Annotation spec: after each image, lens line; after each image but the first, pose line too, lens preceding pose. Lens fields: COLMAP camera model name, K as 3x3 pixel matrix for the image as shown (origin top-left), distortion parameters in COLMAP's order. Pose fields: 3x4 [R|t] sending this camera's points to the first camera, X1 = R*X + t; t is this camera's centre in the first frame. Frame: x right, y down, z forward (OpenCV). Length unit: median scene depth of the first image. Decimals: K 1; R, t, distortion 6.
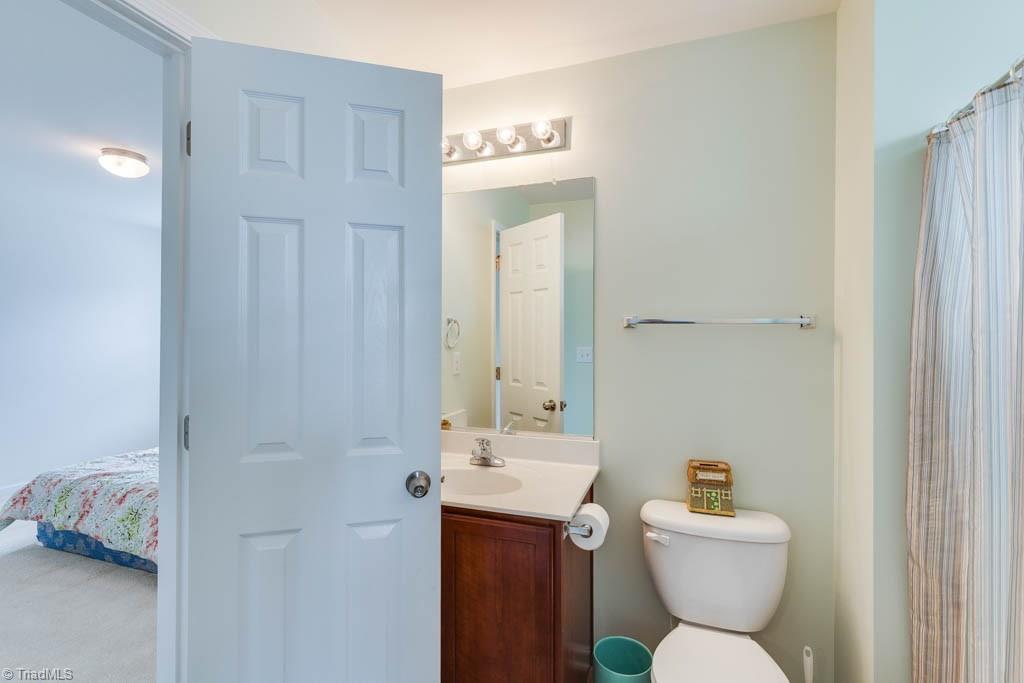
lens RADIAL K [[458.3, 0, 510.7], [0, 458.3, 342.5], [0, 0, 1]] dist [0.006965, -0.003725]
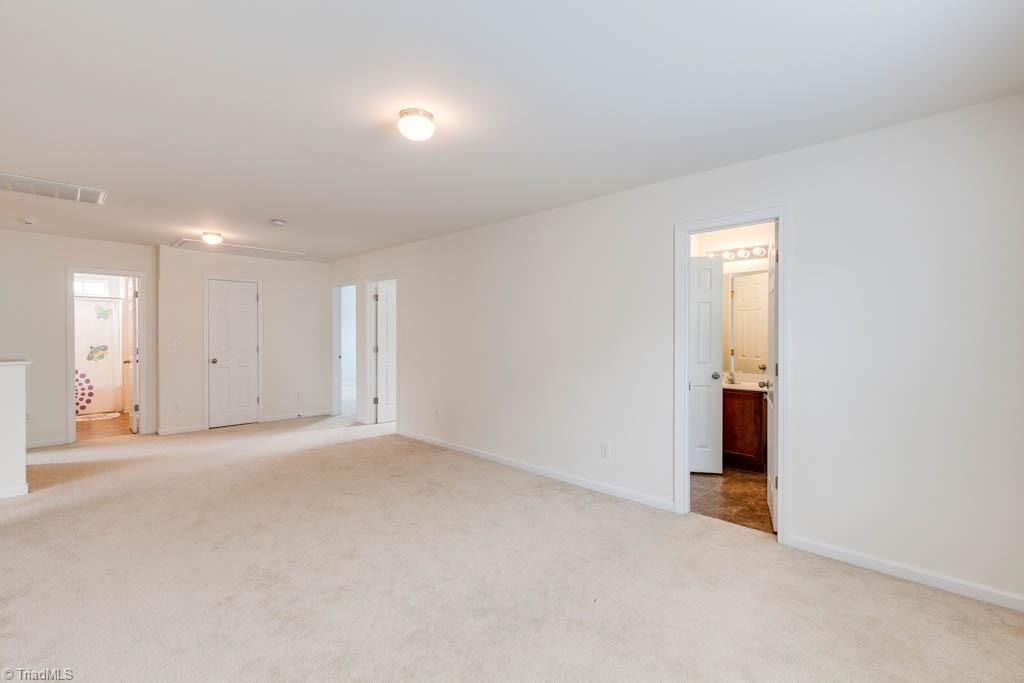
lens RADIAL K [[458.3, 0, 516.0], [0, 458.3, 338.8], [0, 0, 1]] dist [0.006965, -0.003725]
pose [[0.909551, -0.001088, -0.415592, -0.084797], [0.000301, 0.999998, -0.001960, 0.023185], [0.415593, 0.001658, 0.909549, -1.778532]]
